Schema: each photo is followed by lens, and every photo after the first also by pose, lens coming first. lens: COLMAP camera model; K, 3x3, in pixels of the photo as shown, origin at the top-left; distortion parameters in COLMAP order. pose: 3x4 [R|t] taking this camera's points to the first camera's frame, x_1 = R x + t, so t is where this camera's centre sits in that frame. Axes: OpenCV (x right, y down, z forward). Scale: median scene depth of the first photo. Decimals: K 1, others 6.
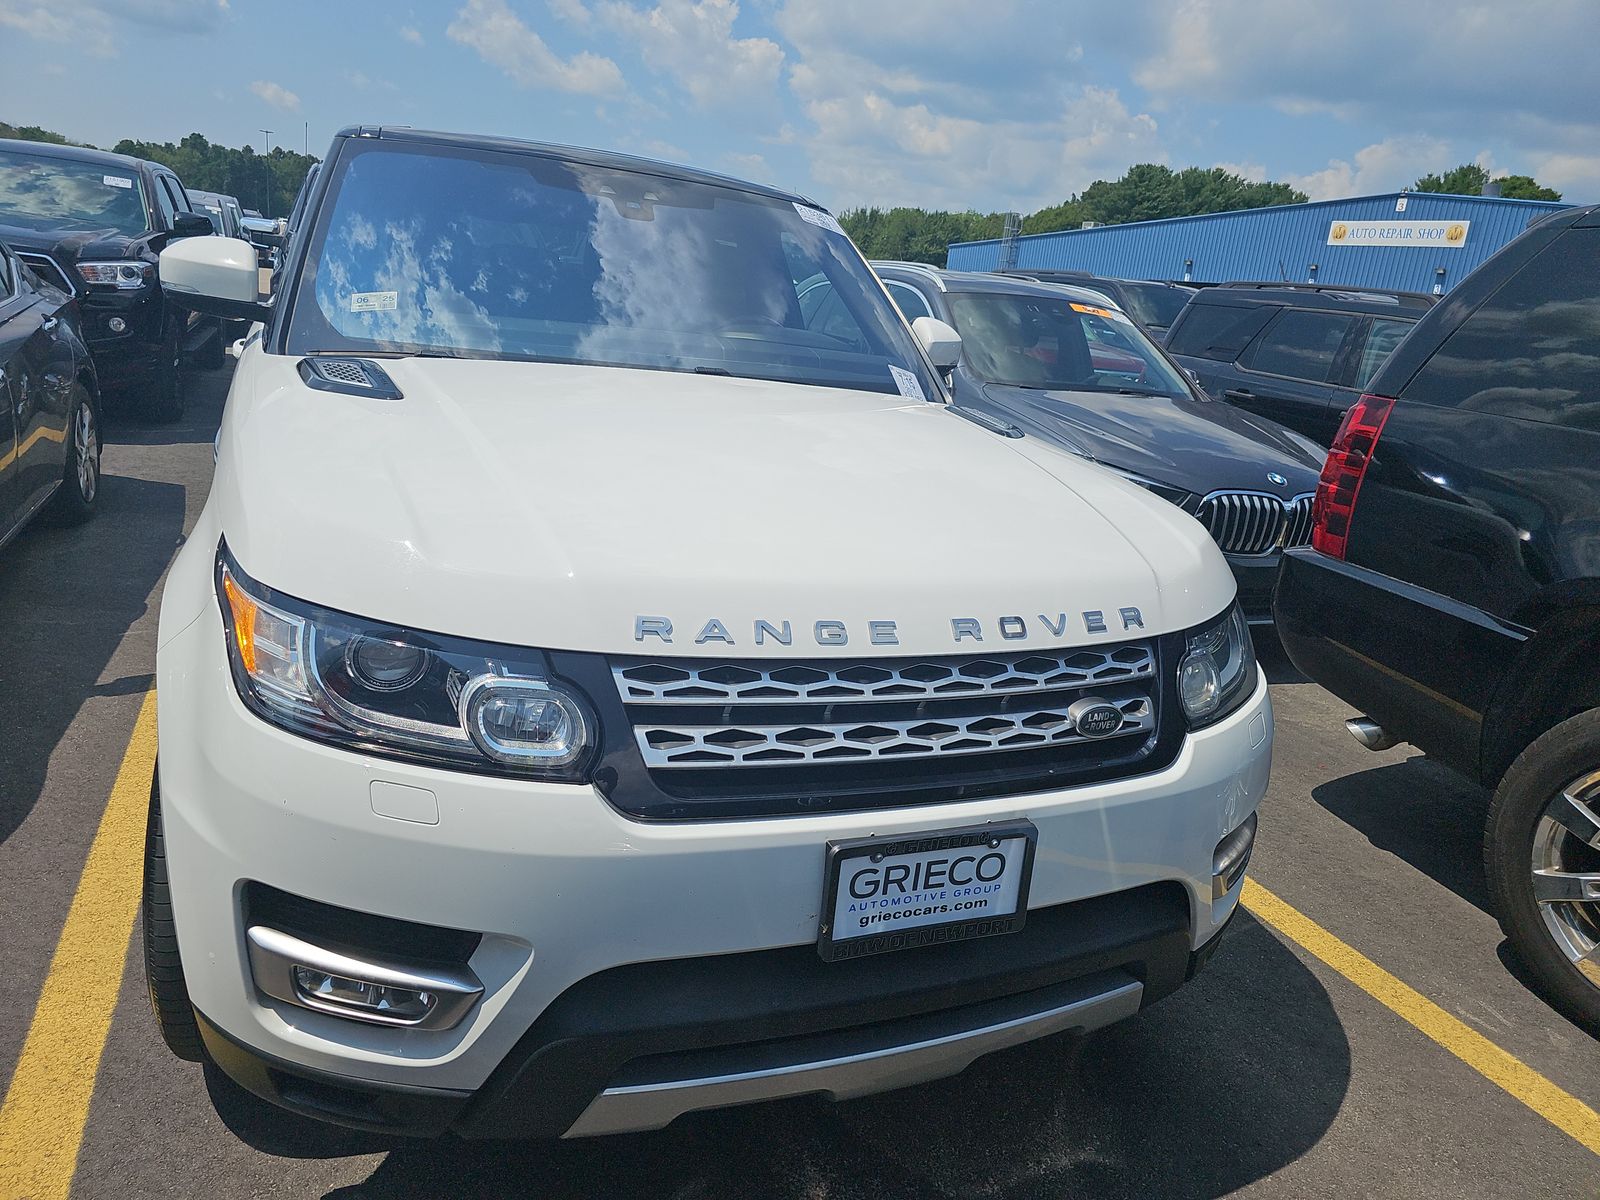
lens RADIAL K [[1068.9, 0, 800.0], [0, 1068.9, 600.0], [0, 0, 1]] dist [0.041260, -0.042941]
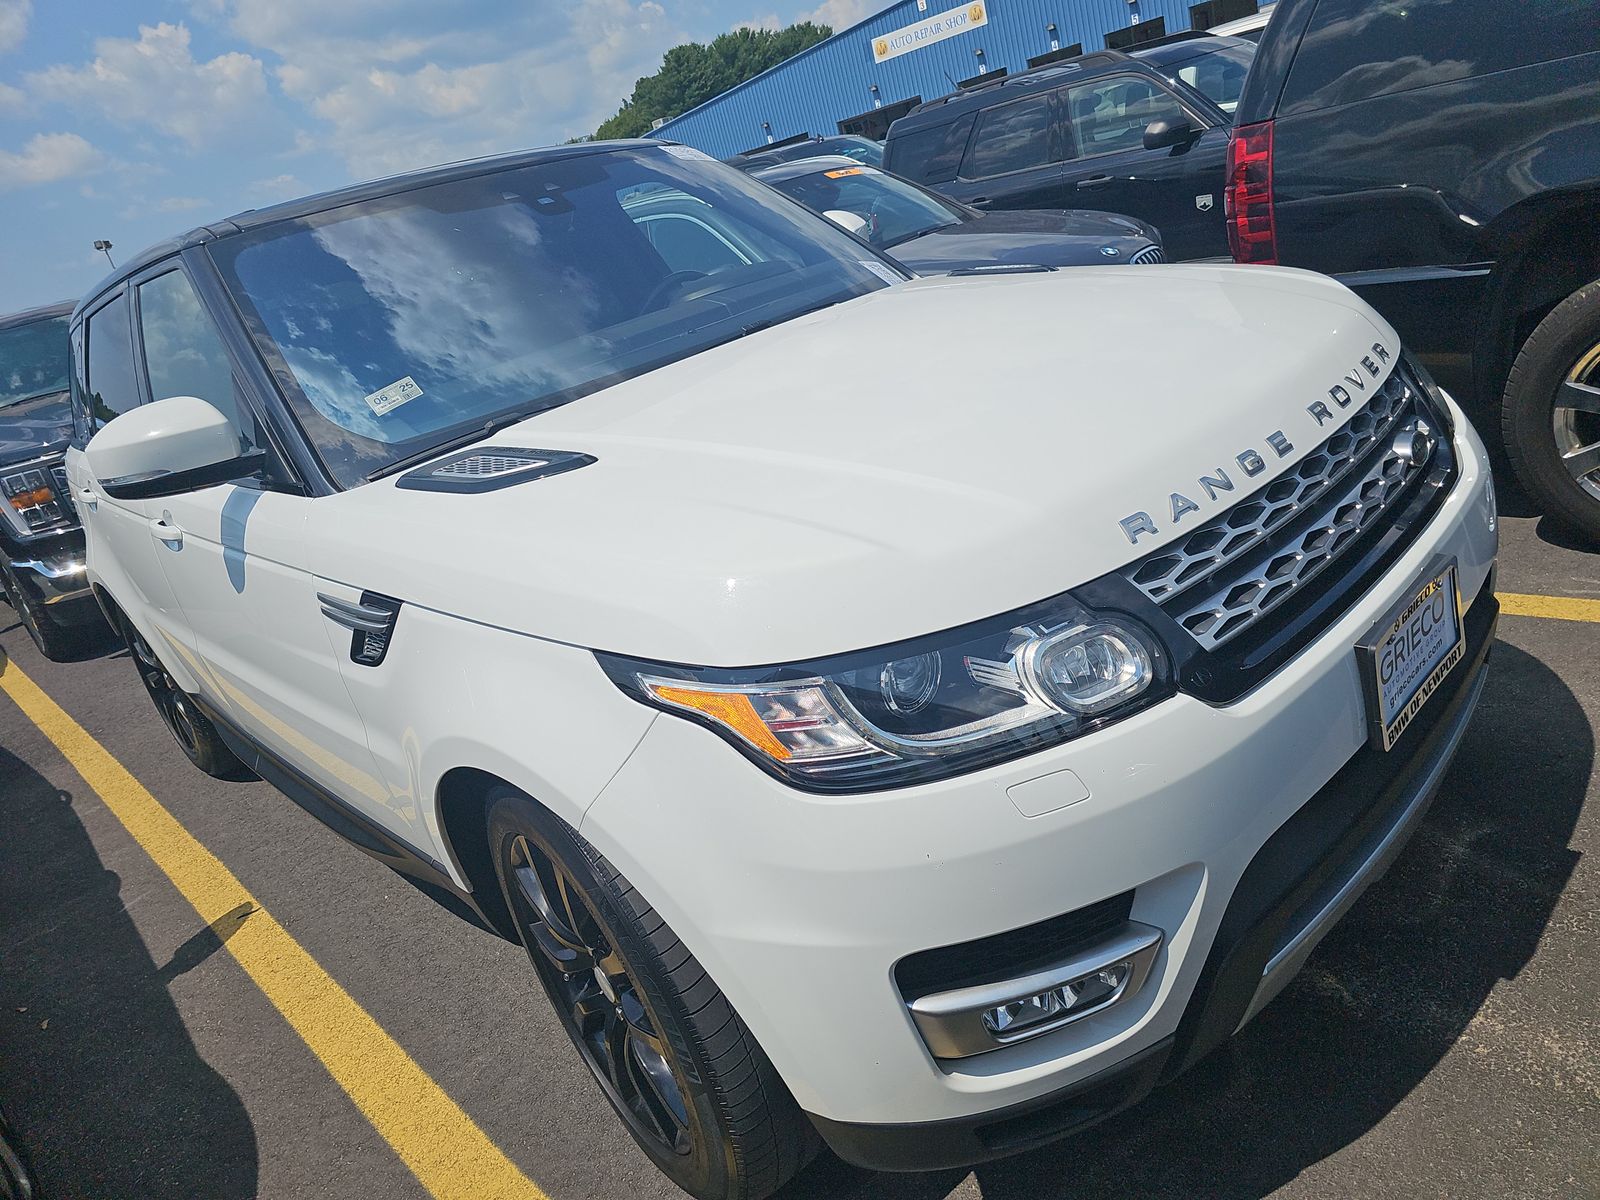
lens RADIAL K [[1072.1, 0, 805.1], [0, 1072.1, 590.3], [0, 0, 1]] dist [0.042267, -0.043843]
pose [[0.874859, -0.433374, 0.216353, -0.397629], [0.421585, 0.901208, 0.100449, -0.090935], [-0.238511, 0.003332, 0.971134, 0.080902]]
